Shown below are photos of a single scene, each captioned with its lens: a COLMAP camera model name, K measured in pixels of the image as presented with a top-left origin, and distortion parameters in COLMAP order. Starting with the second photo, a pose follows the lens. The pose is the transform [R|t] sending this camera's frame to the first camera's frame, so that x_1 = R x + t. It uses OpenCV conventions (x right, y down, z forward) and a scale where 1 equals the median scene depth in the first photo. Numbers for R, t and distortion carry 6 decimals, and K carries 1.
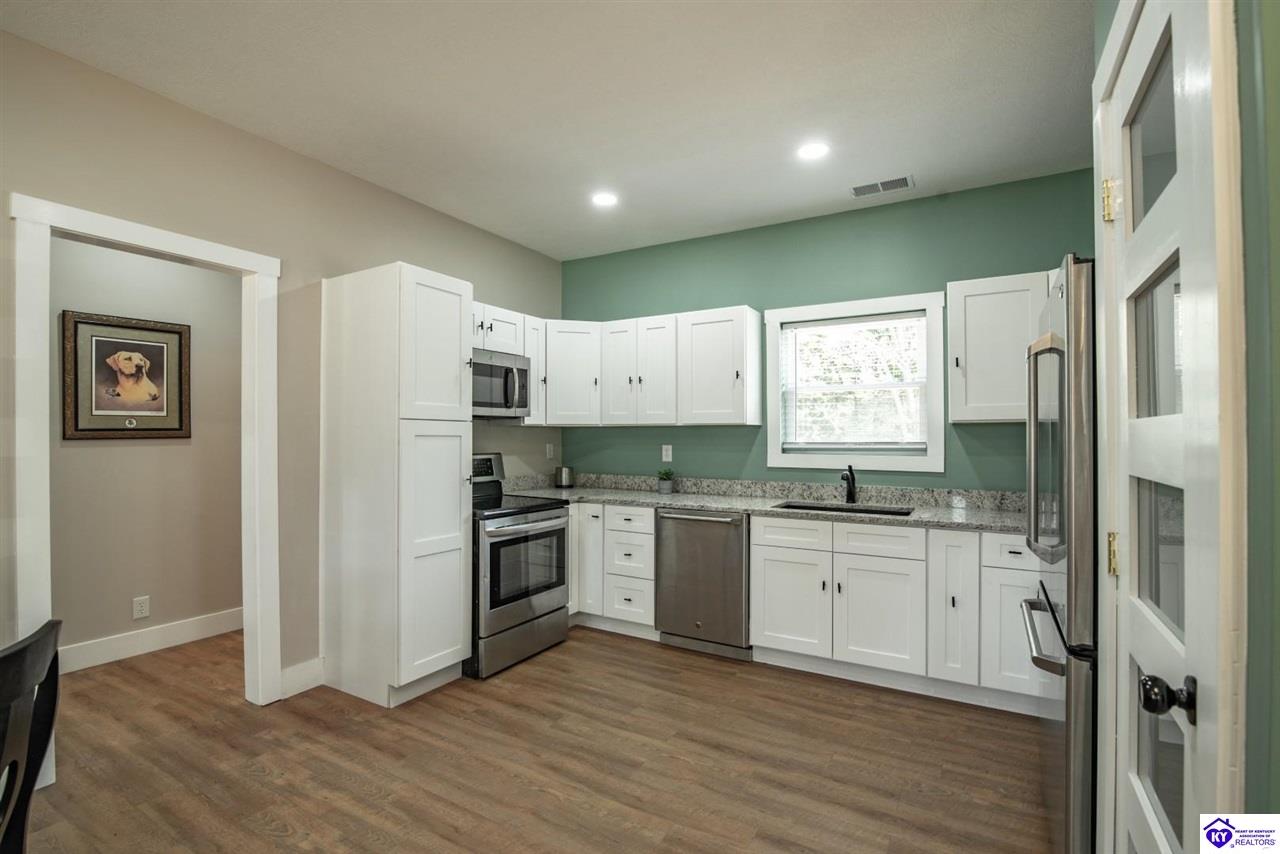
lens RADIAL K [[599.0, 0, 629.8], [0, 599.0, 433.2], [0, 0, 1]] dist [-0.014772, 0.000221]
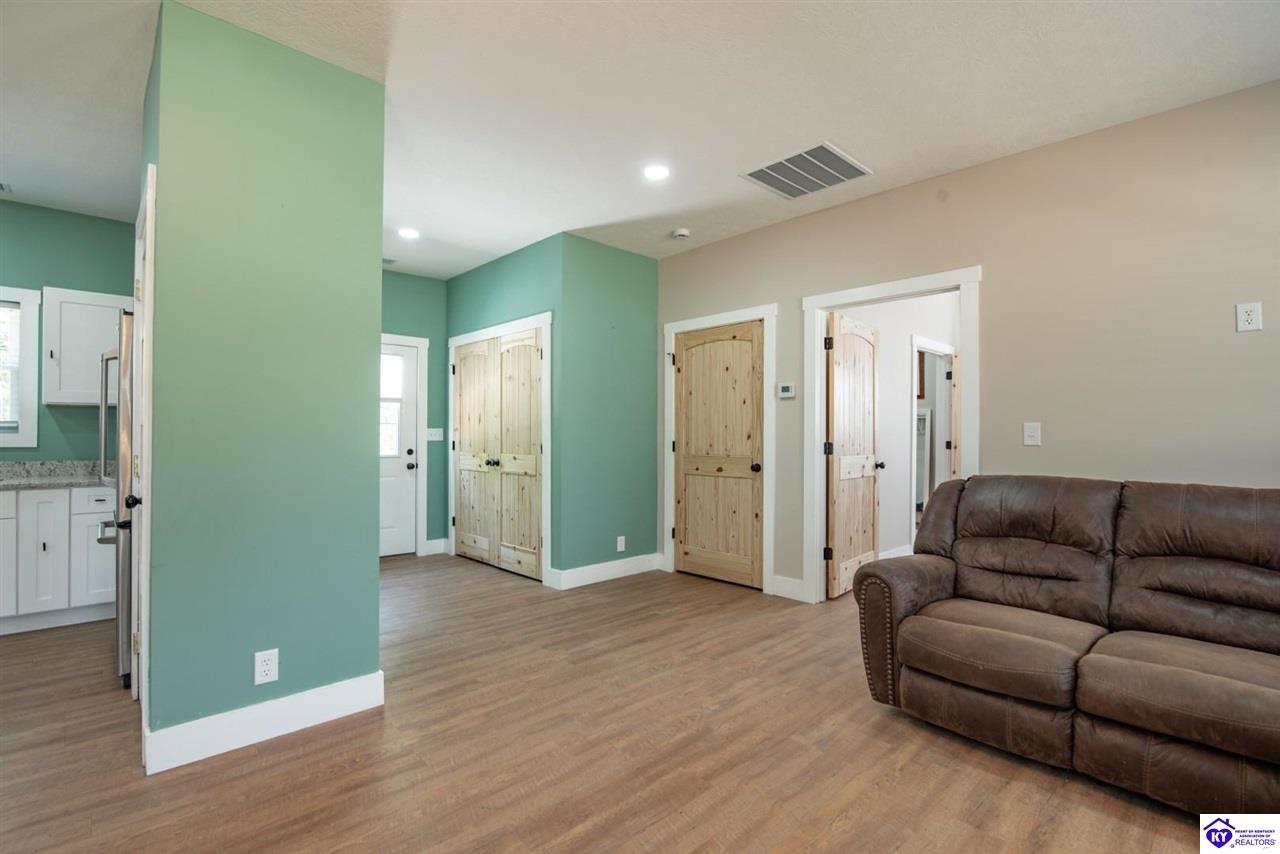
lens RADIAL K [[580.0, 0, 661.7], [0, 580.0, 430.6], [0, 0, 1]] dist [-0.002889, -0.007722]
pose [[0.261341, 0.007465, 0.965218, -0.224984], [-0.008184, 0.999951, -0.005518, 0.029251], [-0.965212, -0.006457, 0.261390, -0.455937]]
